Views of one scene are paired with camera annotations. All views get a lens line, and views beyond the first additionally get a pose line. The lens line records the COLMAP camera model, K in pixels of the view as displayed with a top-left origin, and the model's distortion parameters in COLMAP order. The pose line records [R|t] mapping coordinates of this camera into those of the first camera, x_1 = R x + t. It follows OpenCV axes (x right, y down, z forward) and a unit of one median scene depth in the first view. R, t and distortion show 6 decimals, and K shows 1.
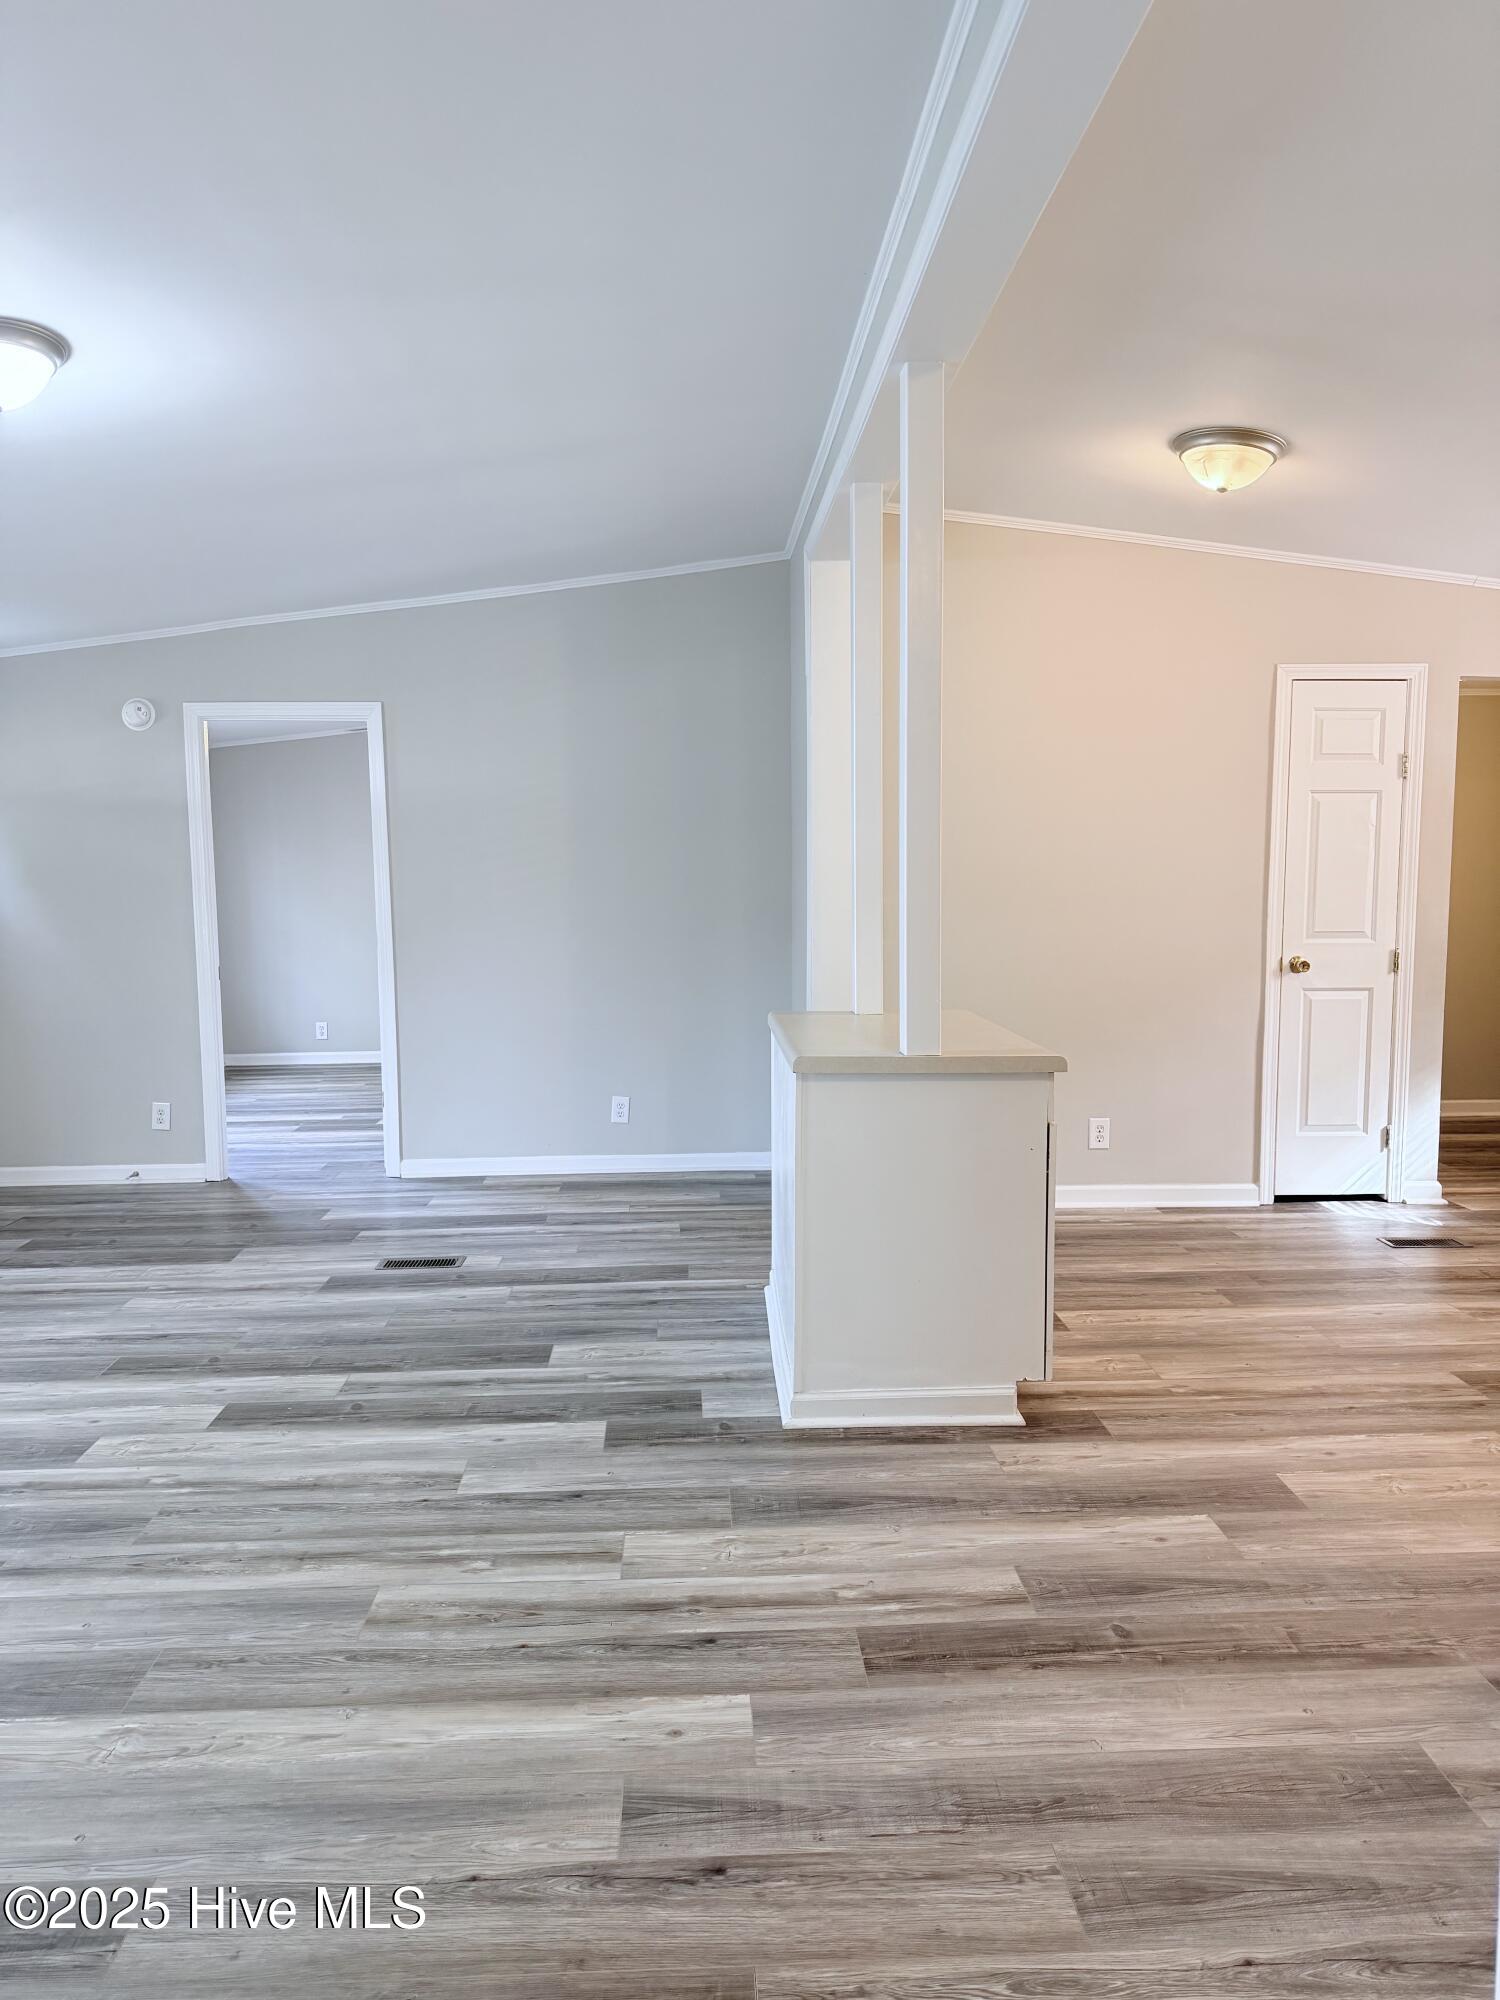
lens RADIAL K [[1424.9, 0, 742.2], [0, 1424.9, 998.1], [0, 0, 1]] dist [0.016071, -0.010774]
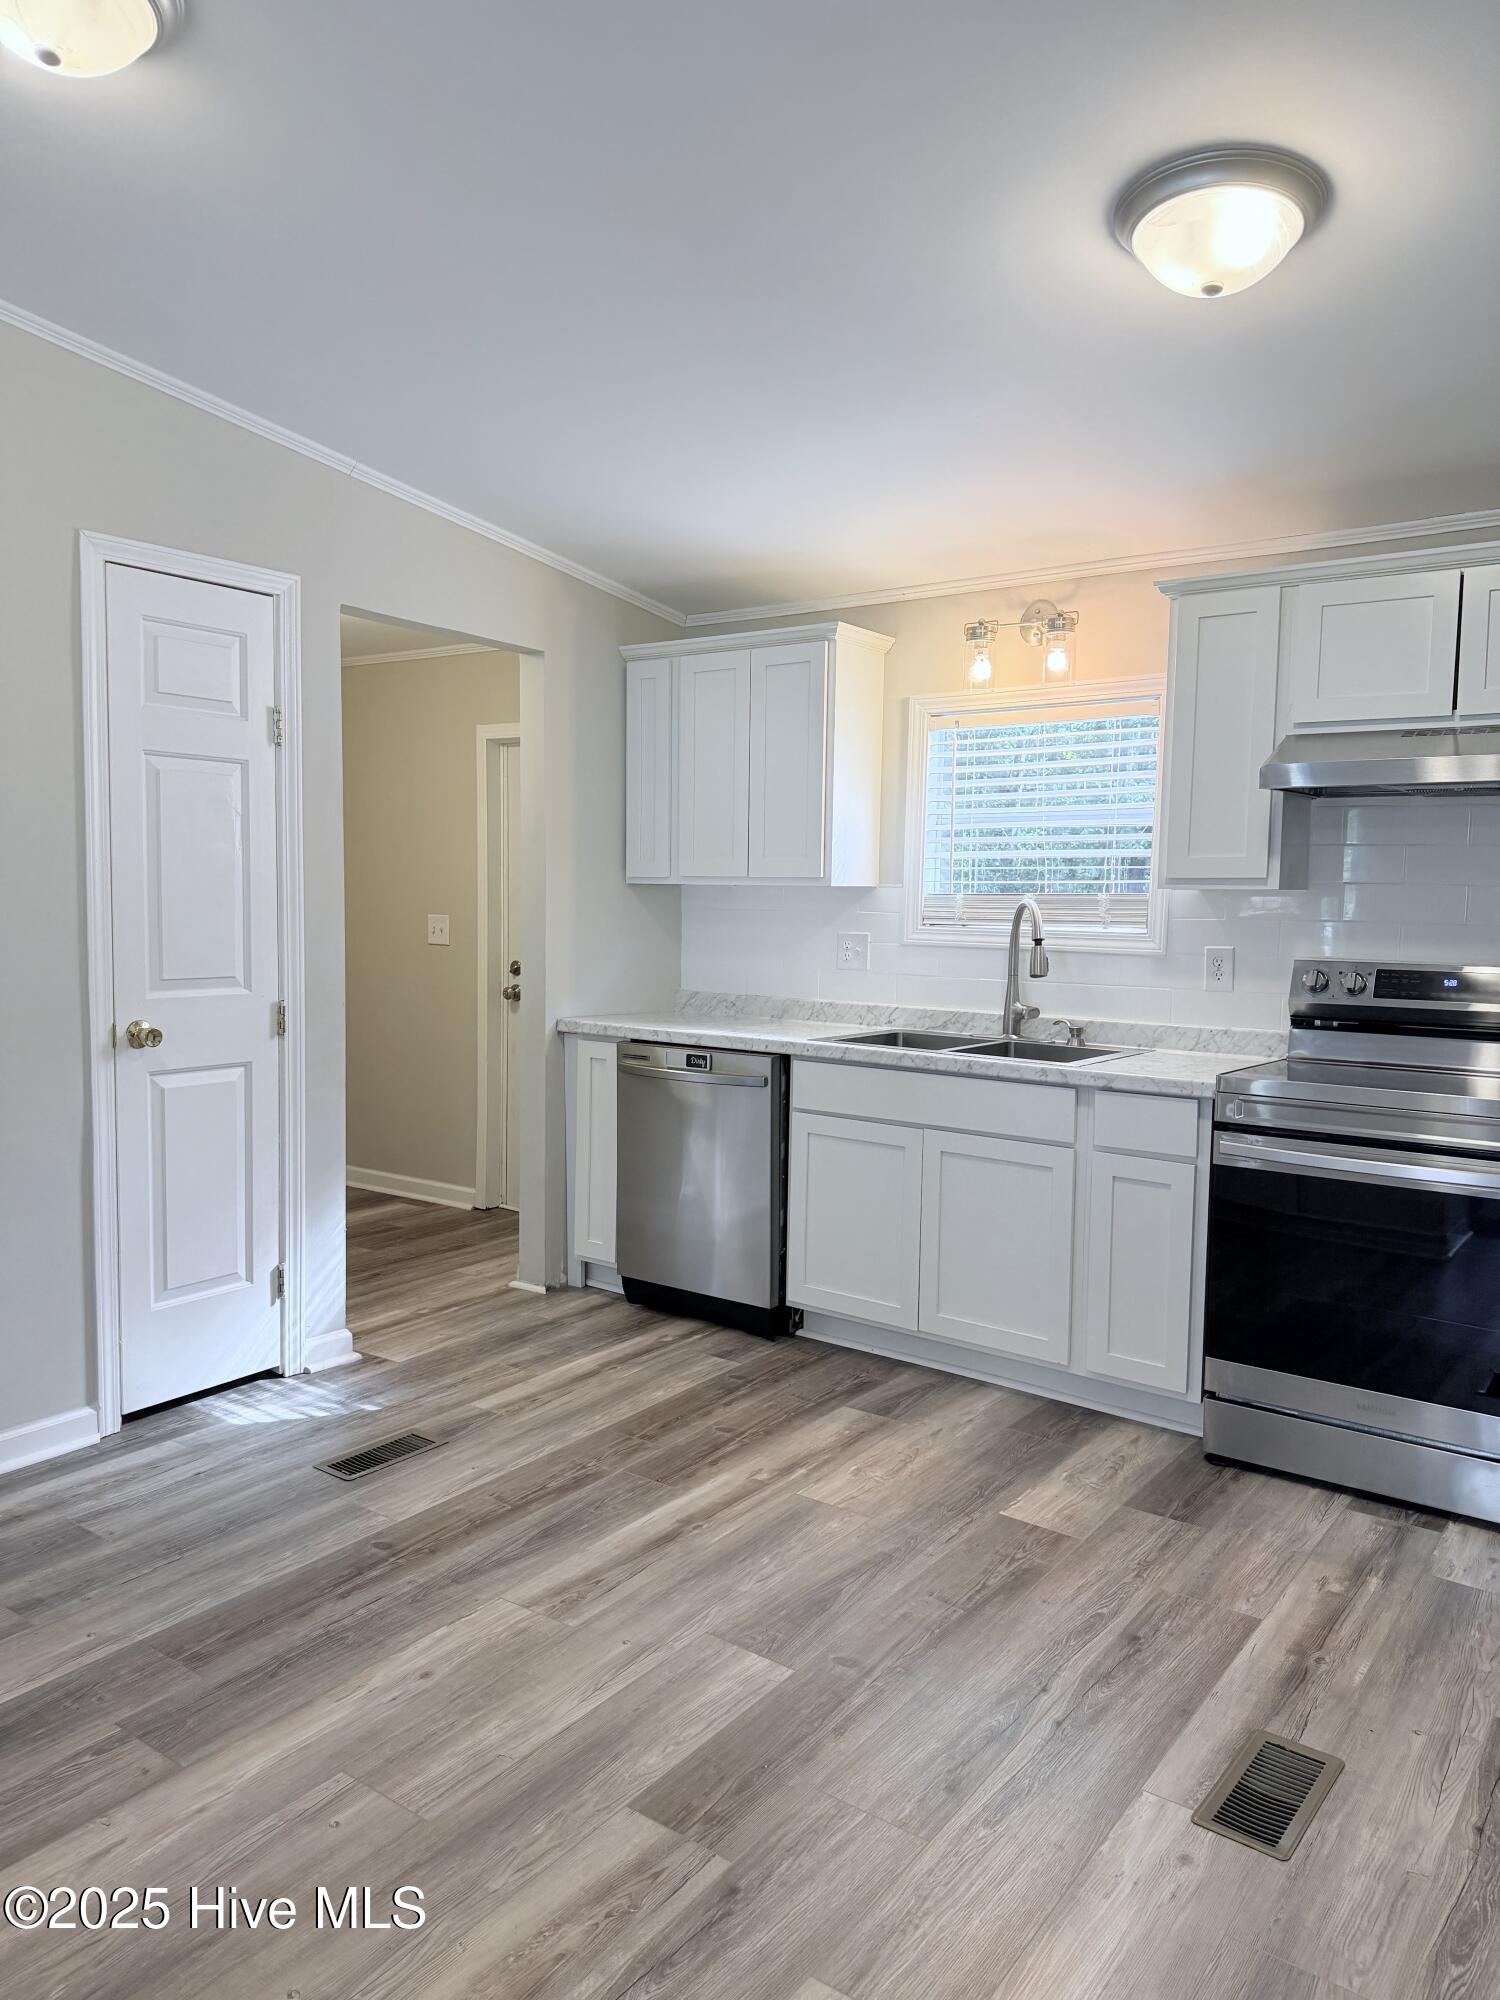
lens RADIAL K [[1424.9, 0, 742.2], [0, 1424.9, 998.1], [0, 0, 1]] dist [0.016071, -0.010774]
pose [[0.628304, -0.050659, 0.776317, 0.115236], [0.054619, 0.998288, 0.020938, -0.056421], [-0.776048, 0.029247, 0.629995, 0.620161]]
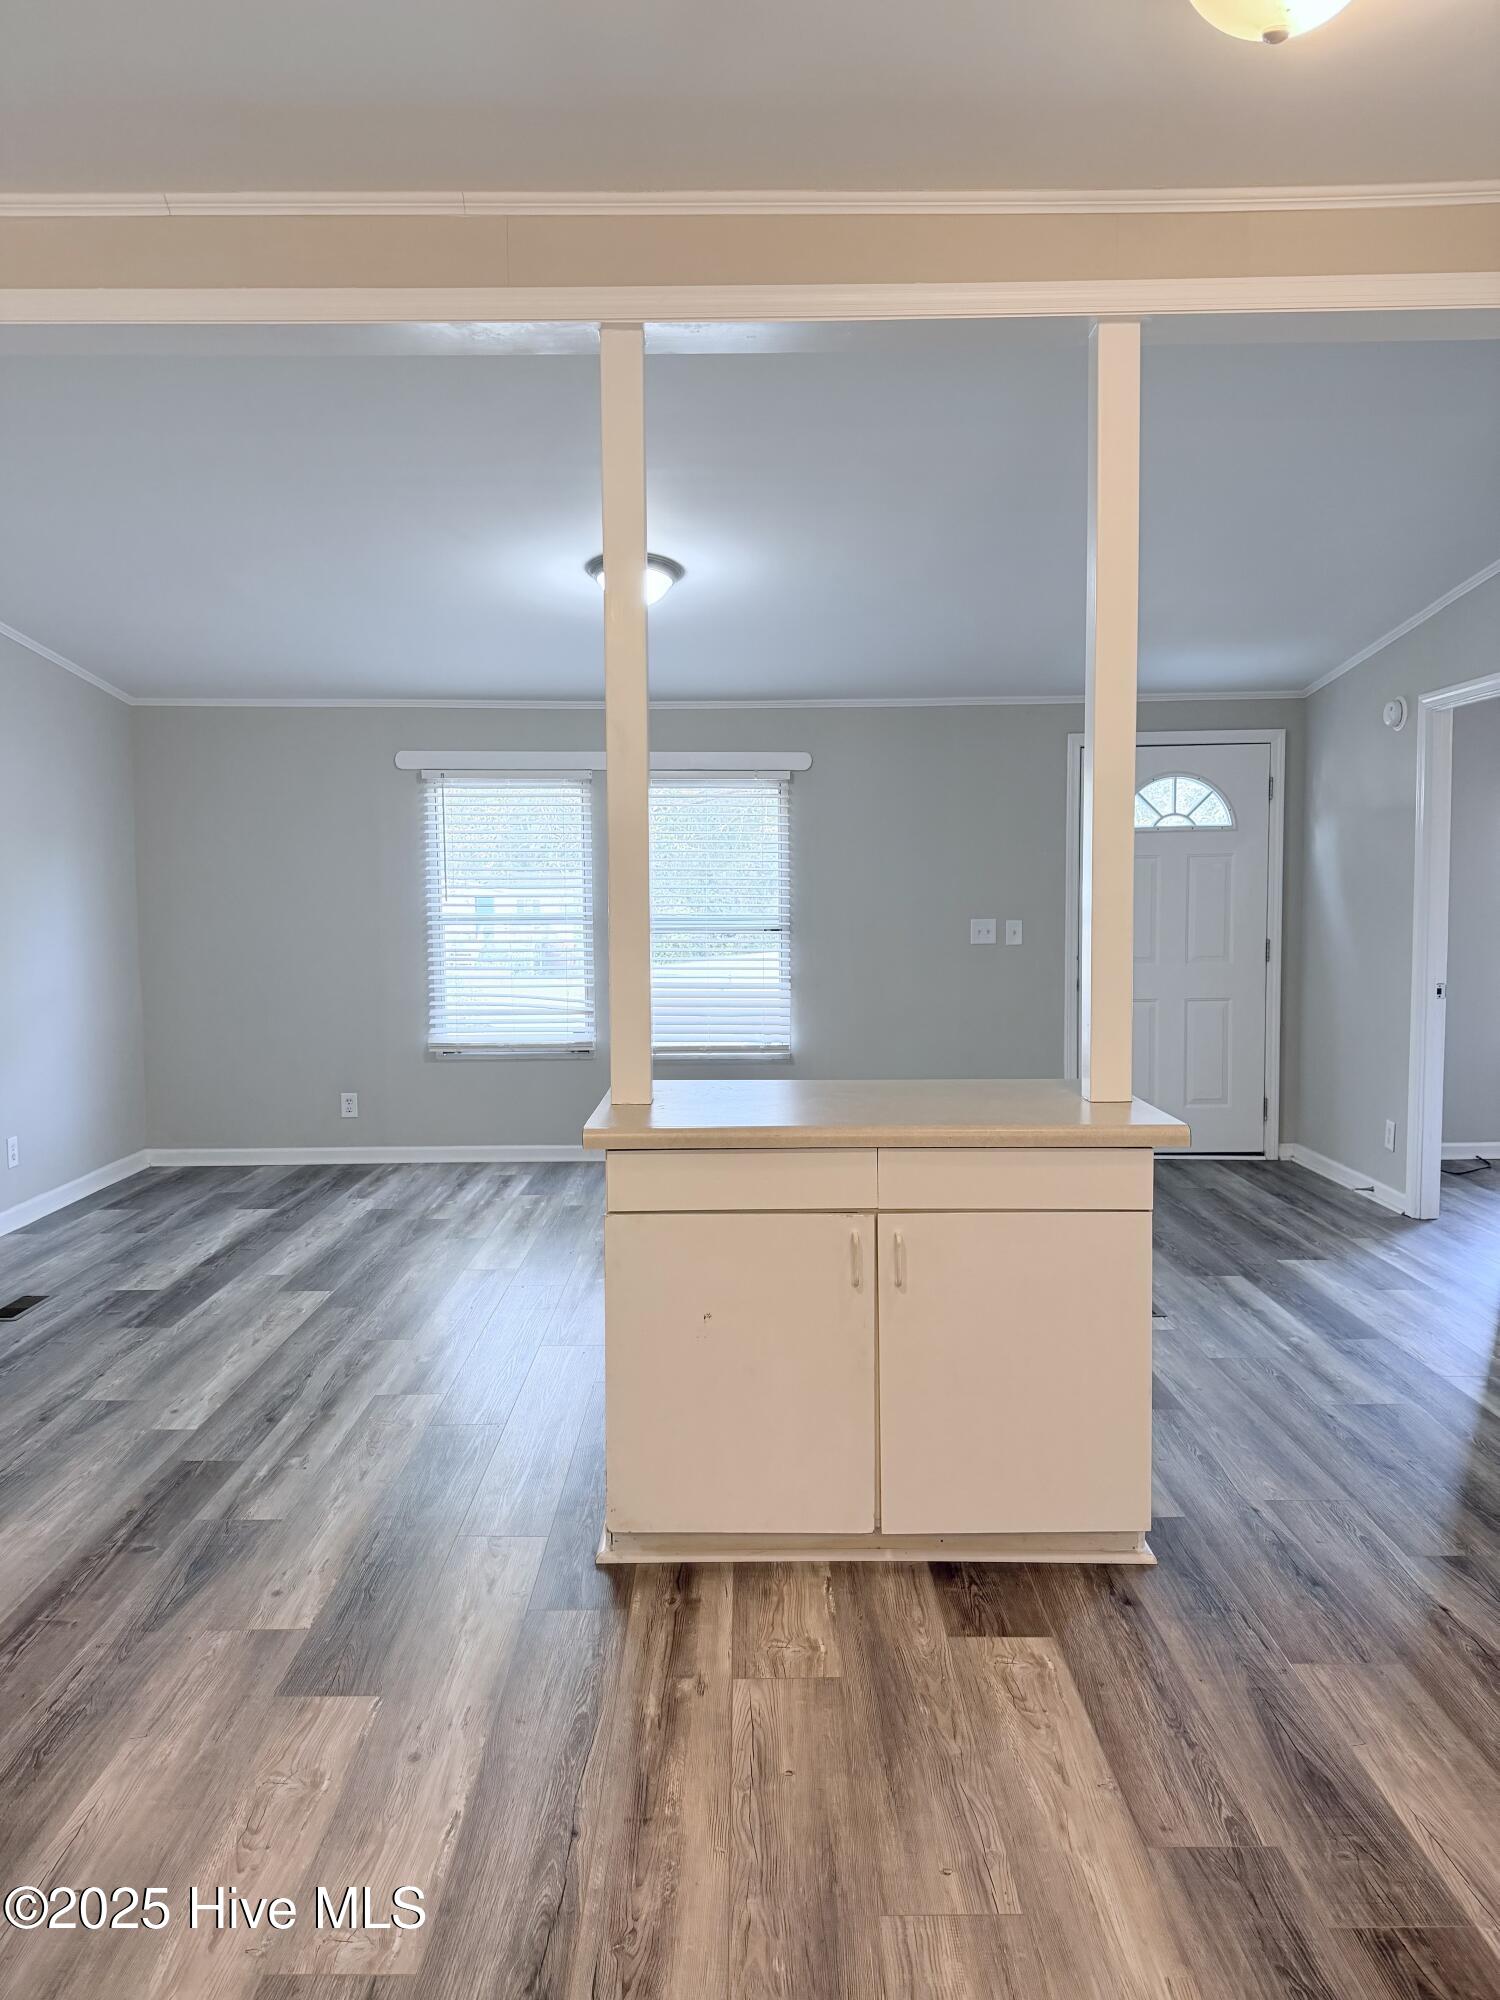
lens RADIAL K [[1424.9, 0, 742.2], [0, 1424.9, 998.1], [0, 0, 1]] dist [0.016071, -0.010774]
pose [[-0.047076, 0.088077, -0.995001, 0.921296], [-0.082818, 0.992331, 0.091759, -0.103139], [0.995452, 0.086723, -0.039421, 1.007152]]
